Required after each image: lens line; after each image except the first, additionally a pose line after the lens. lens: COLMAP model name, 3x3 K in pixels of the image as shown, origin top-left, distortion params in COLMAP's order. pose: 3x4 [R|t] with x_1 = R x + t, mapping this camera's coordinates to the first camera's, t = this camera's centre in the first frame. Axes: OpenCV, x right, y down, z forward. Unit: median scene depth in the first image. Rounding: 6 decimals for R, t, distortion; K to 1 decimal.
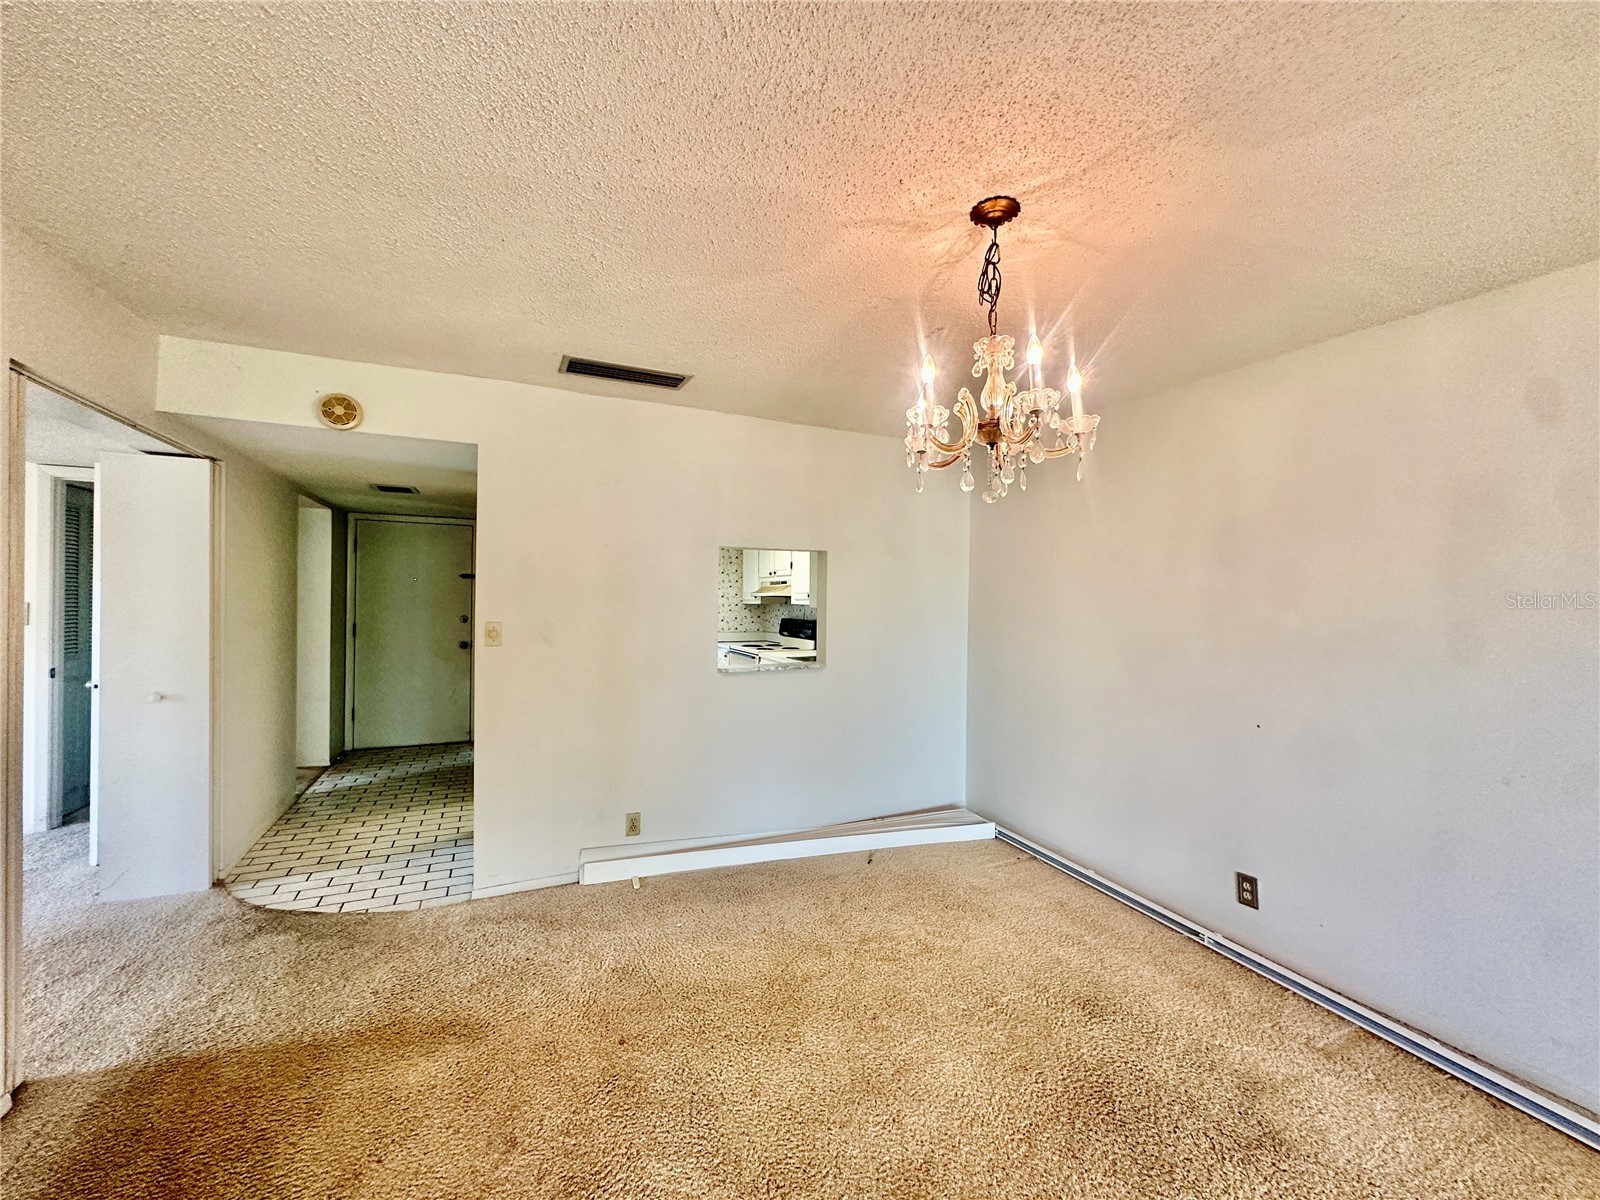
lens RADIAL K [[638.8, 0, 792.7], [0, 638.8, 603.5], [0, 0, 1]] dist [-0.003492, 0.000860]
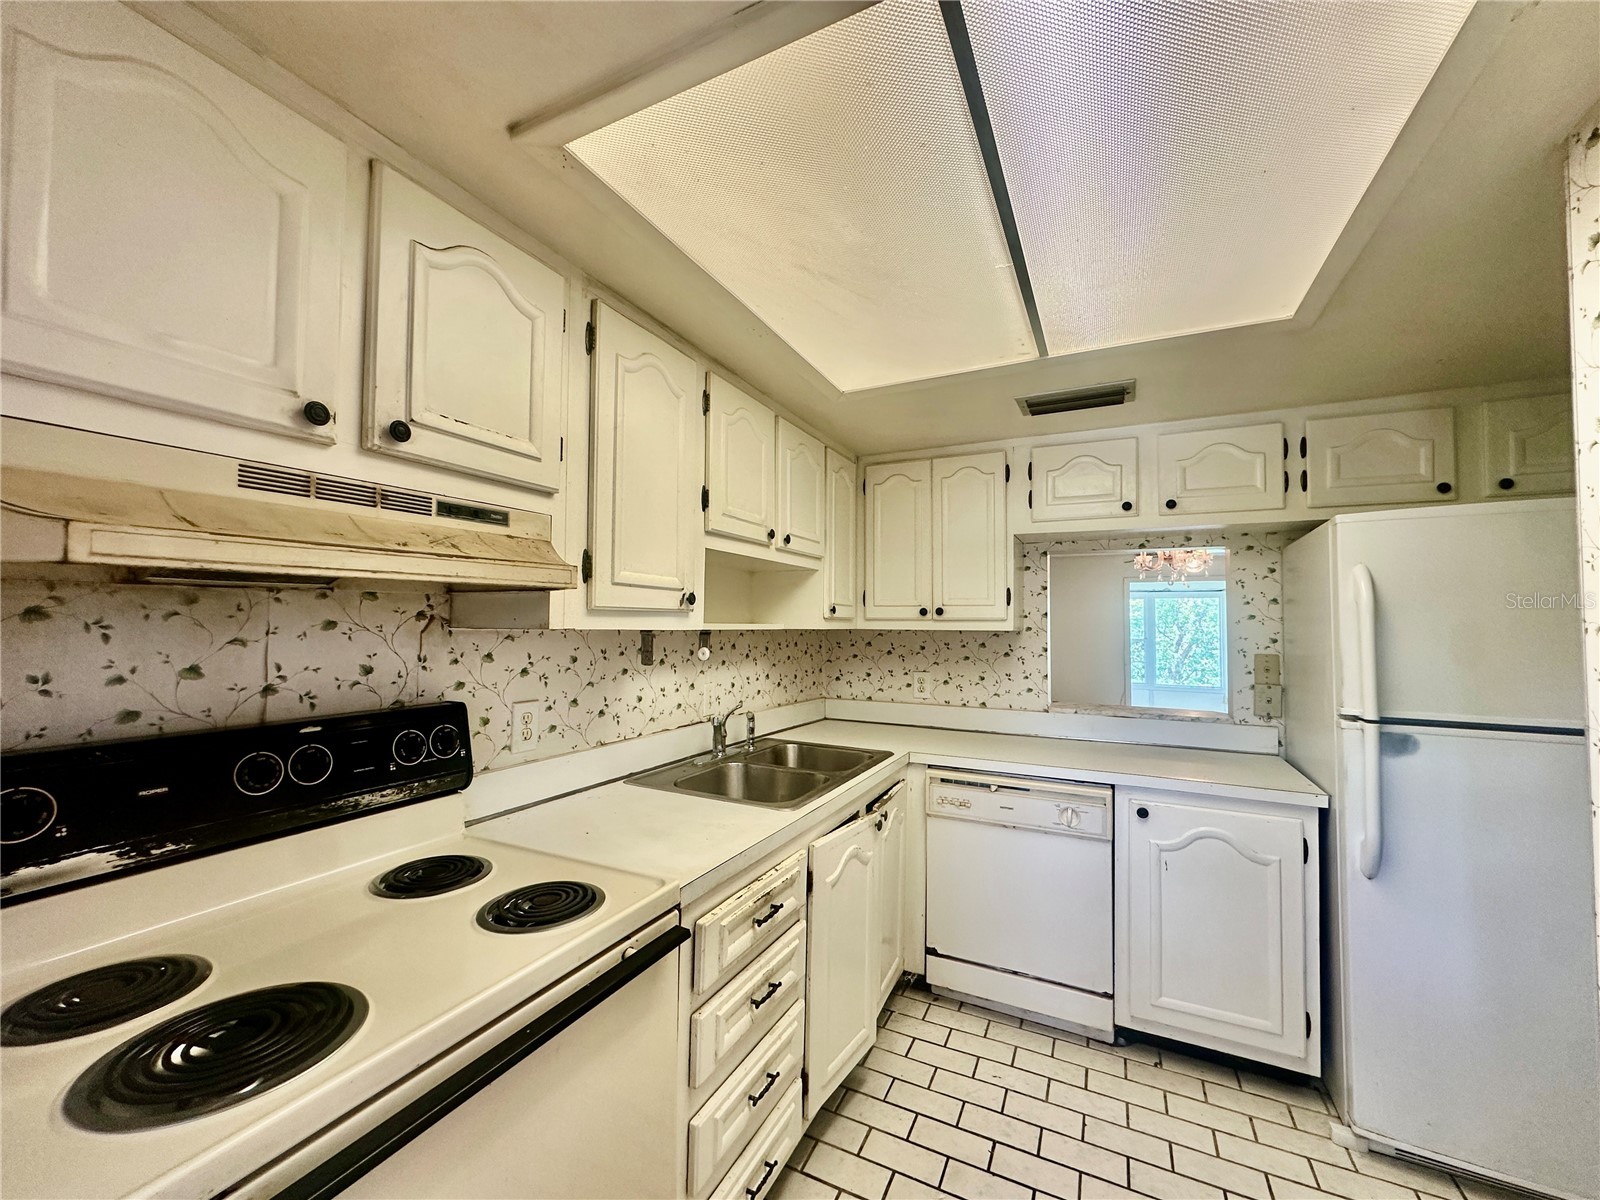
lens RADIAL K [[638.8, 0, 802.1], [0, 638.8, 601.0], [0, 0, 1]] dist [-0.003492, 0.000860]
pose [[-0.630217, 0.005449, 0.776400, -0.200100], [-0.016032, 0.999671, -0.020029, -0.005447], [-0.776253, -0.025070, -0.629923, 0.976911]]
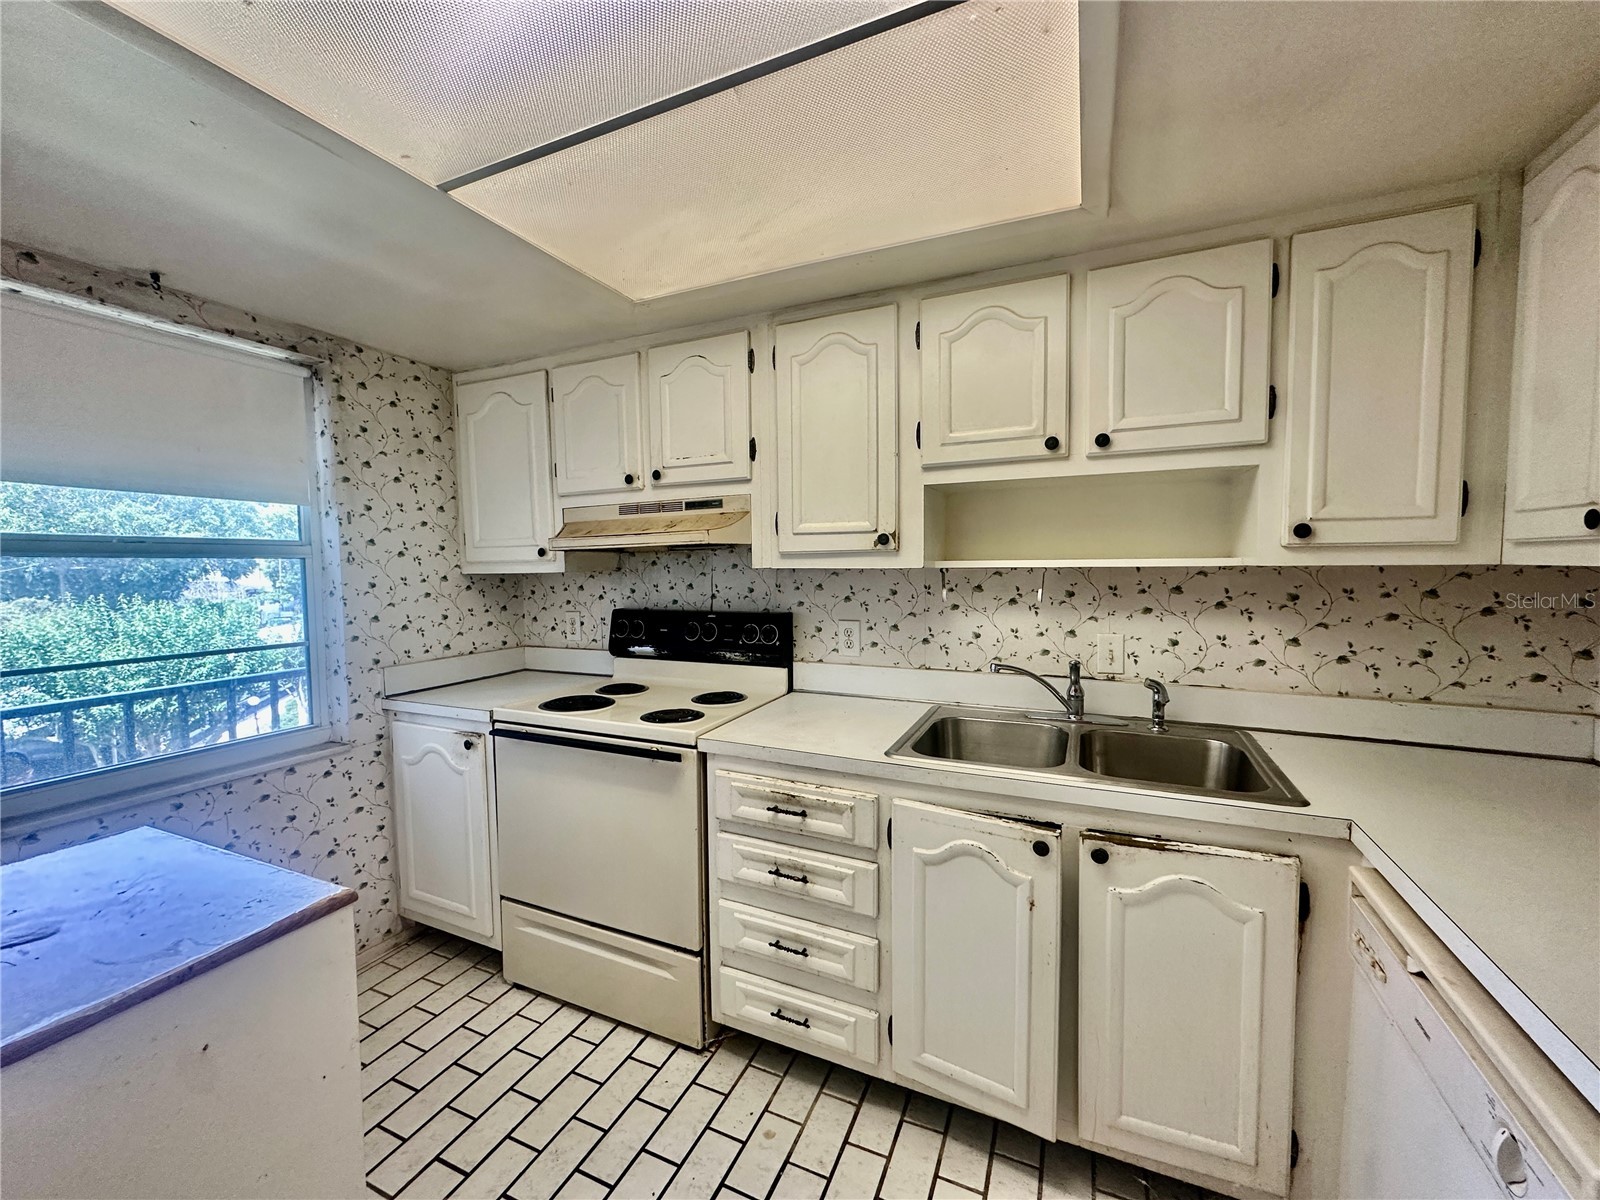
lens RADIAL K [[638.8, 0, 798.6], [0, 638.8, 602.1], [0, 0, 1]] dist [-0.003492, 0.000860]
pose [[0.758122, -0.067500, 0.648610, -0.181275], [0.028589, 0.997112, 0.070352, -0.004164], [-0.651486, -0.034792, 0.757863, 0.673869]]
